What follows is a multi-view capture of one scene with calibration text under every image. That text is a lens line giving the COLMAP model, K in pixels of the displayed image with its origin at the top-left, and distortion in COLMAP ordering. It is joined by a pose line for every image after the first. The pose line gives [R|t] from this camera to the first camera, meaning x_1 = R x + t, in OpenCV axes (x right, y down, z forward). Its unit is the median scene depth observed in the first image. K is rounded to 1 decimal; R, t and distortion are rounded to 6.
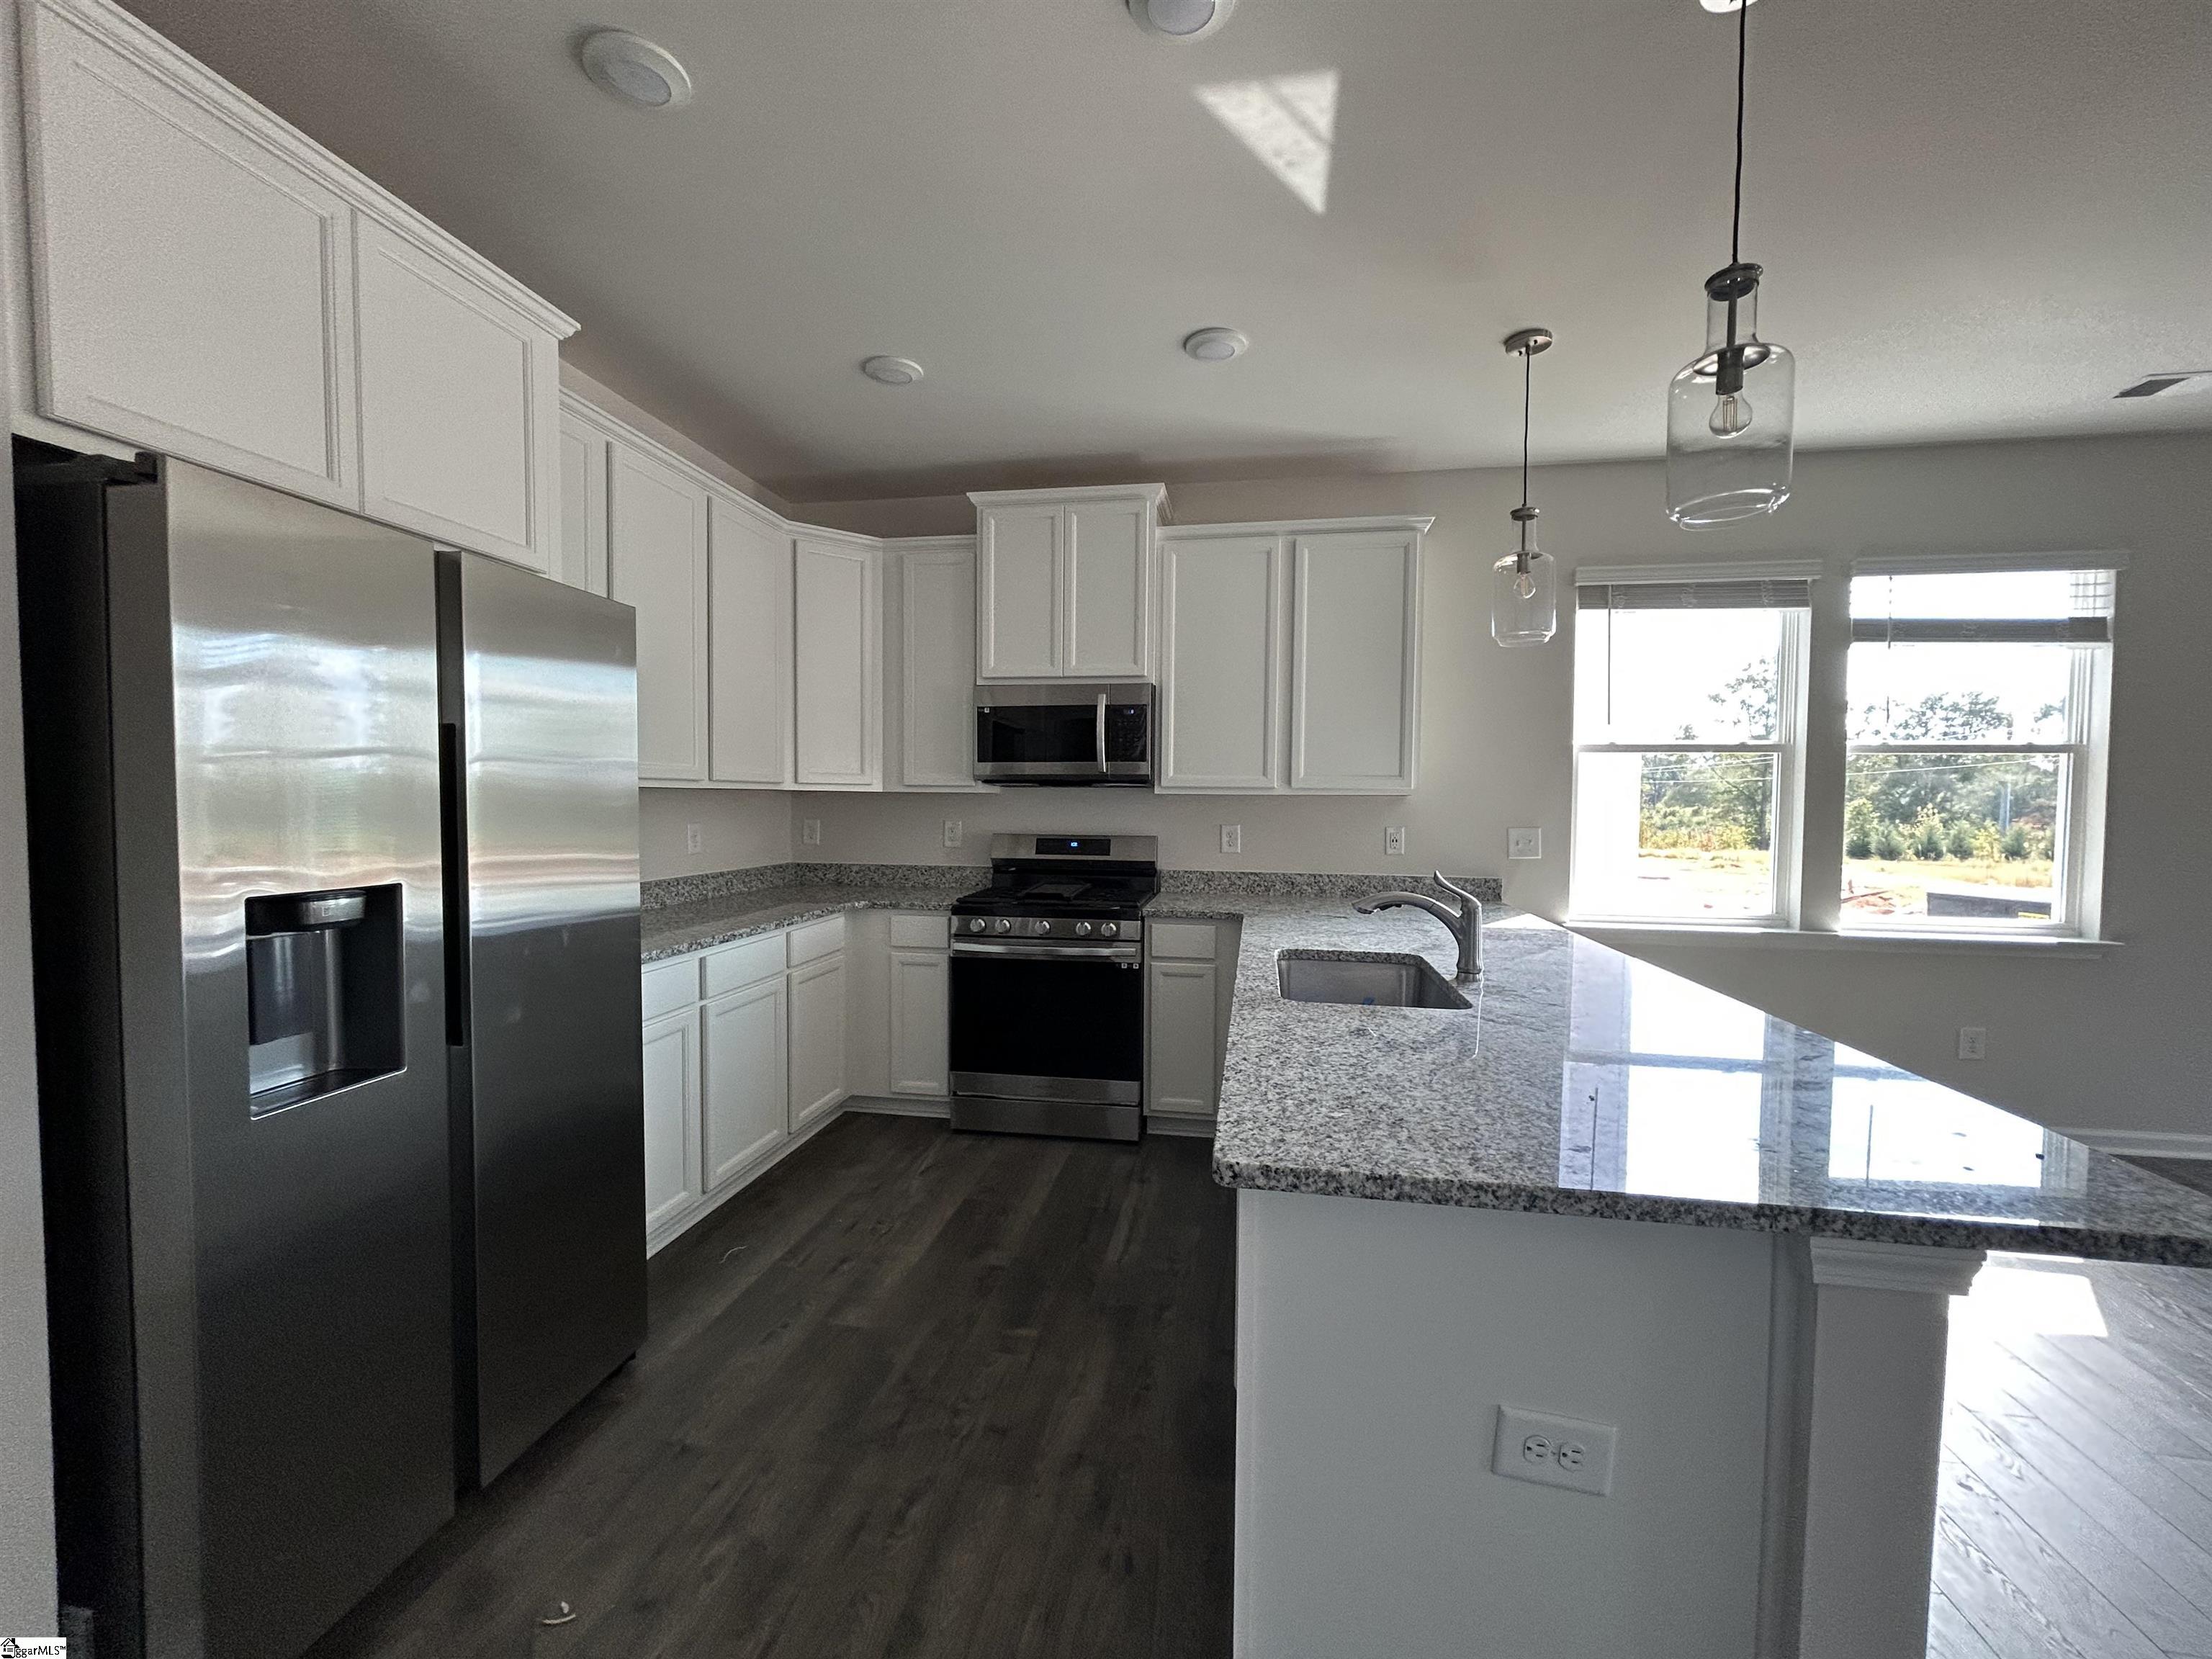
lens RADIAL K [[882.5, 0, 1108.8], [0, 882.5, 831.6], [0, 0, 1]] dist [0.000292, 0.000804]
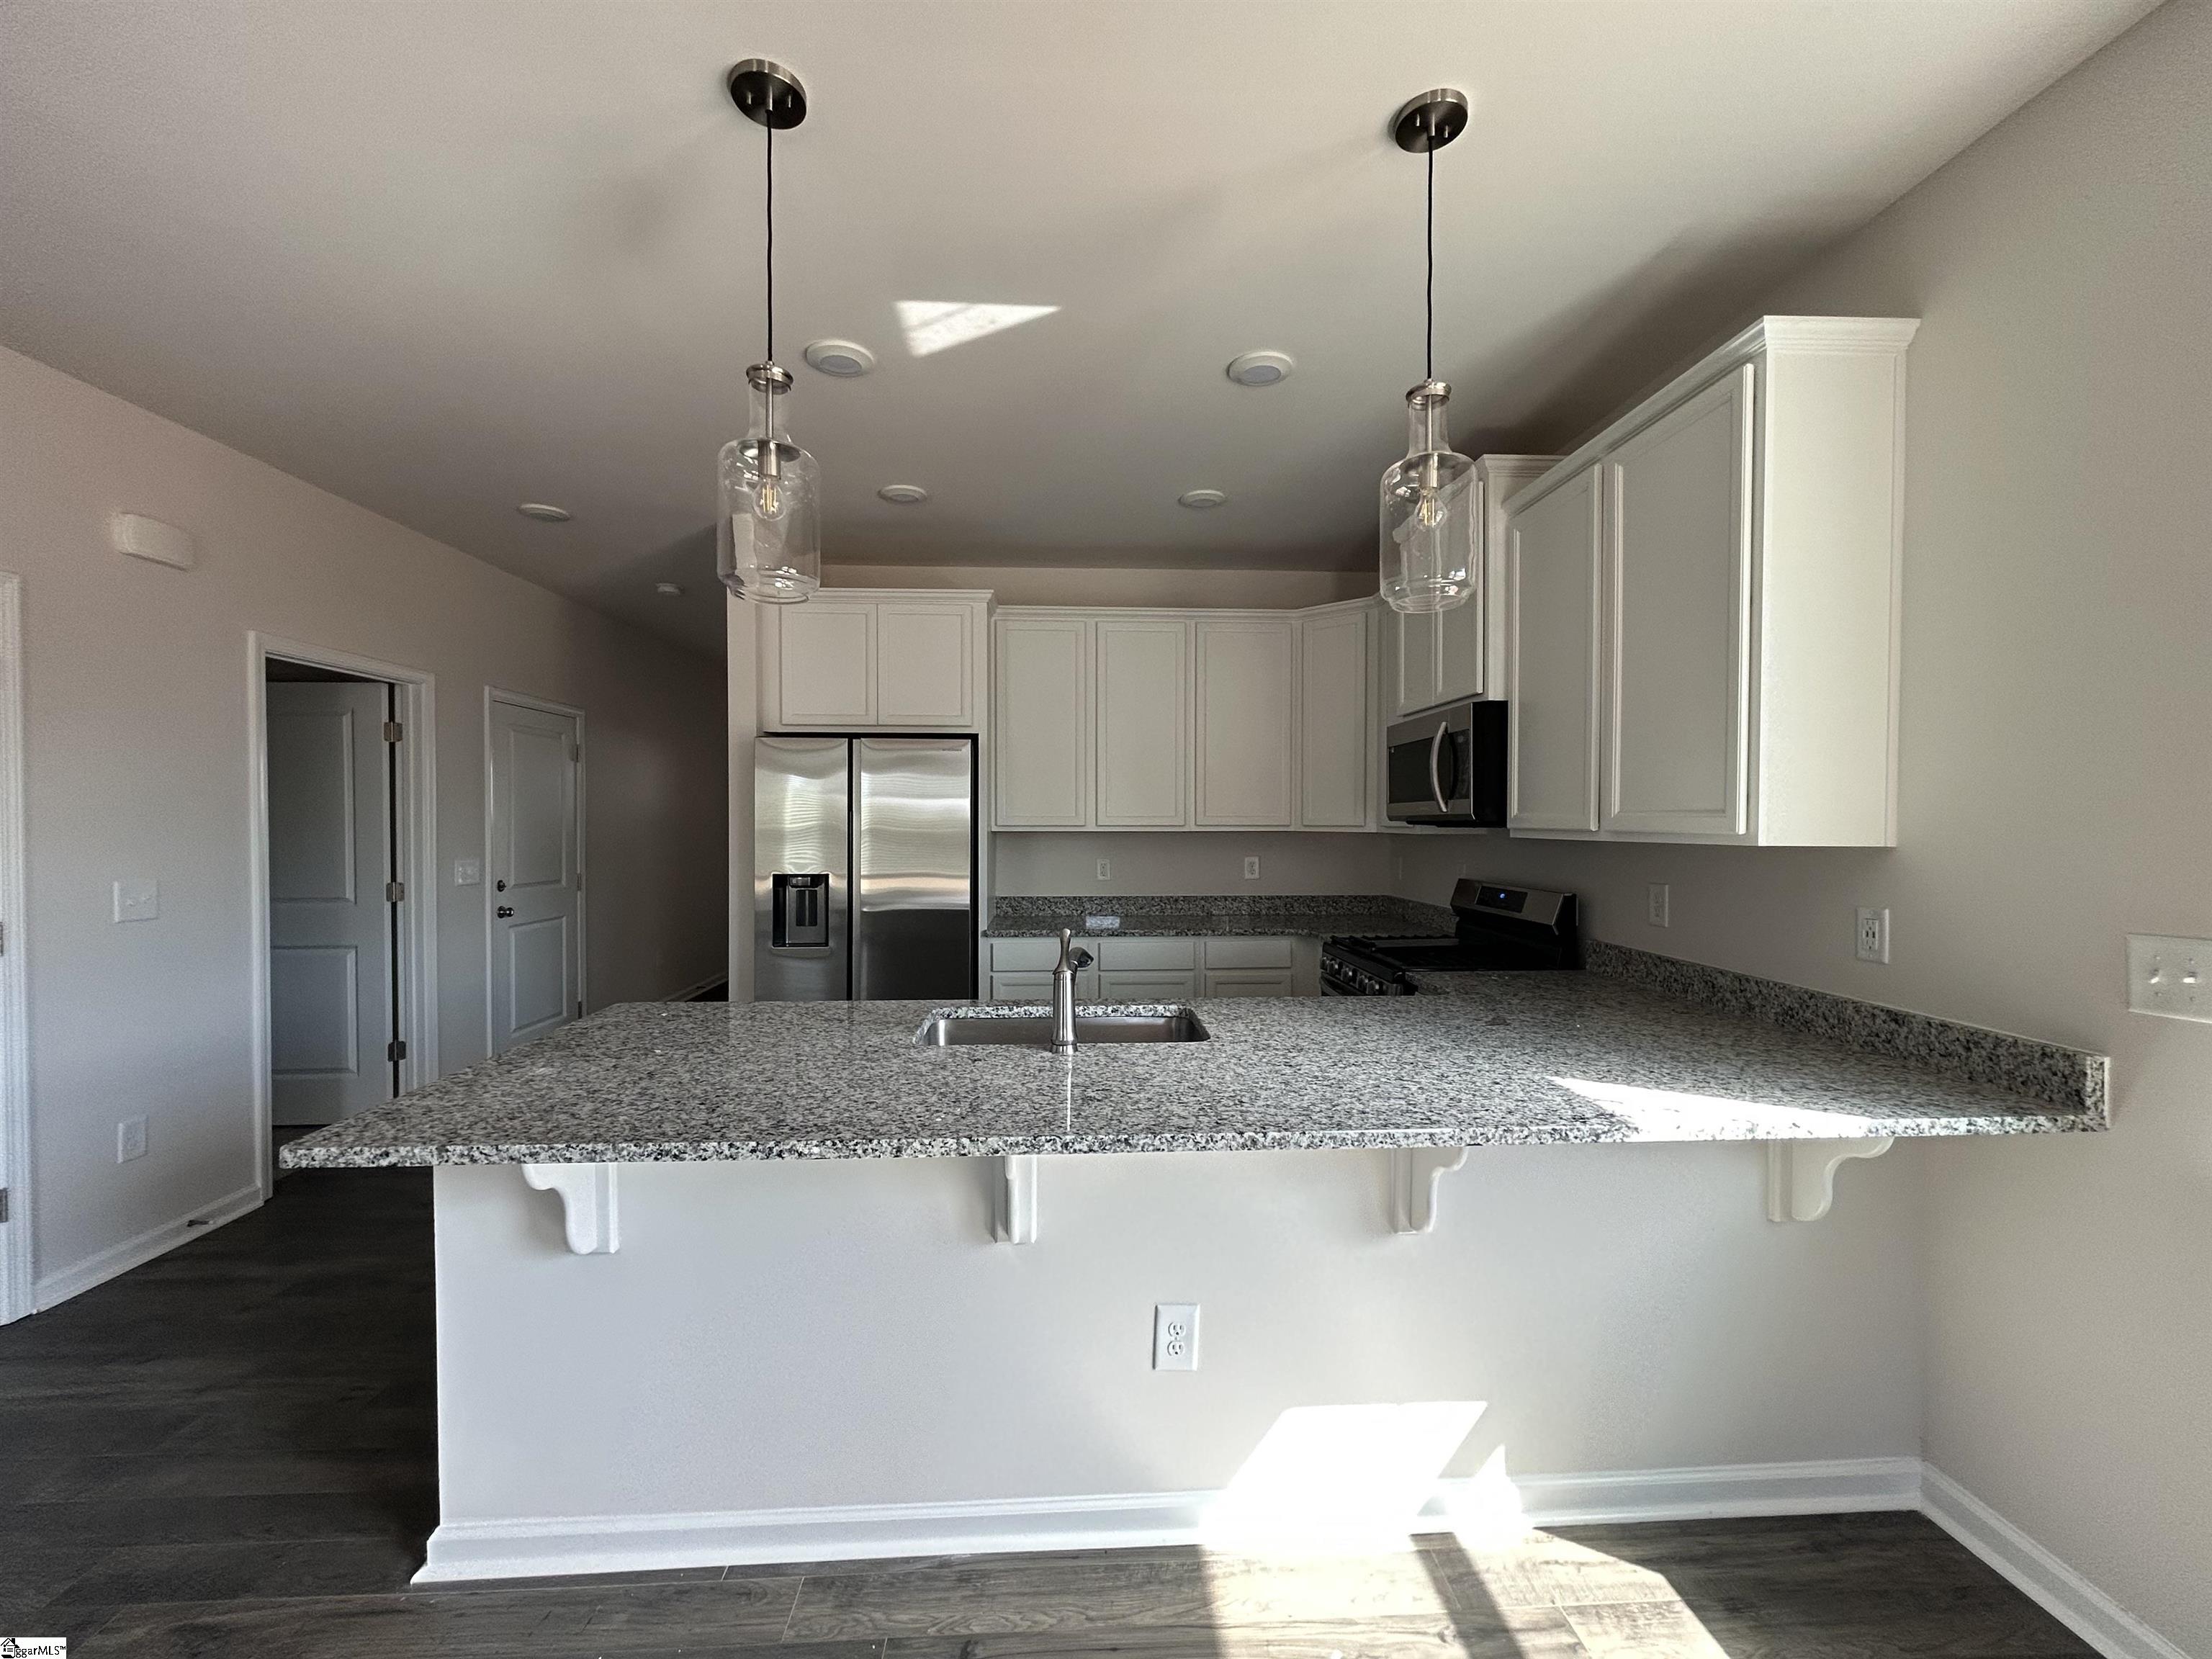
lens RADIAL K [[882.5, 0, 1107.7], [0, 882.5, 828.8], [0, 0, 1]] dist [0.000292, 0.000804]
pose [[0.224750, 0.000449, -0.974416, 0.766920], [-0.034656, 0.999371, -0.007533, -0.033036], [0.973800, 0.035463, 0.224624, 0.488912]]
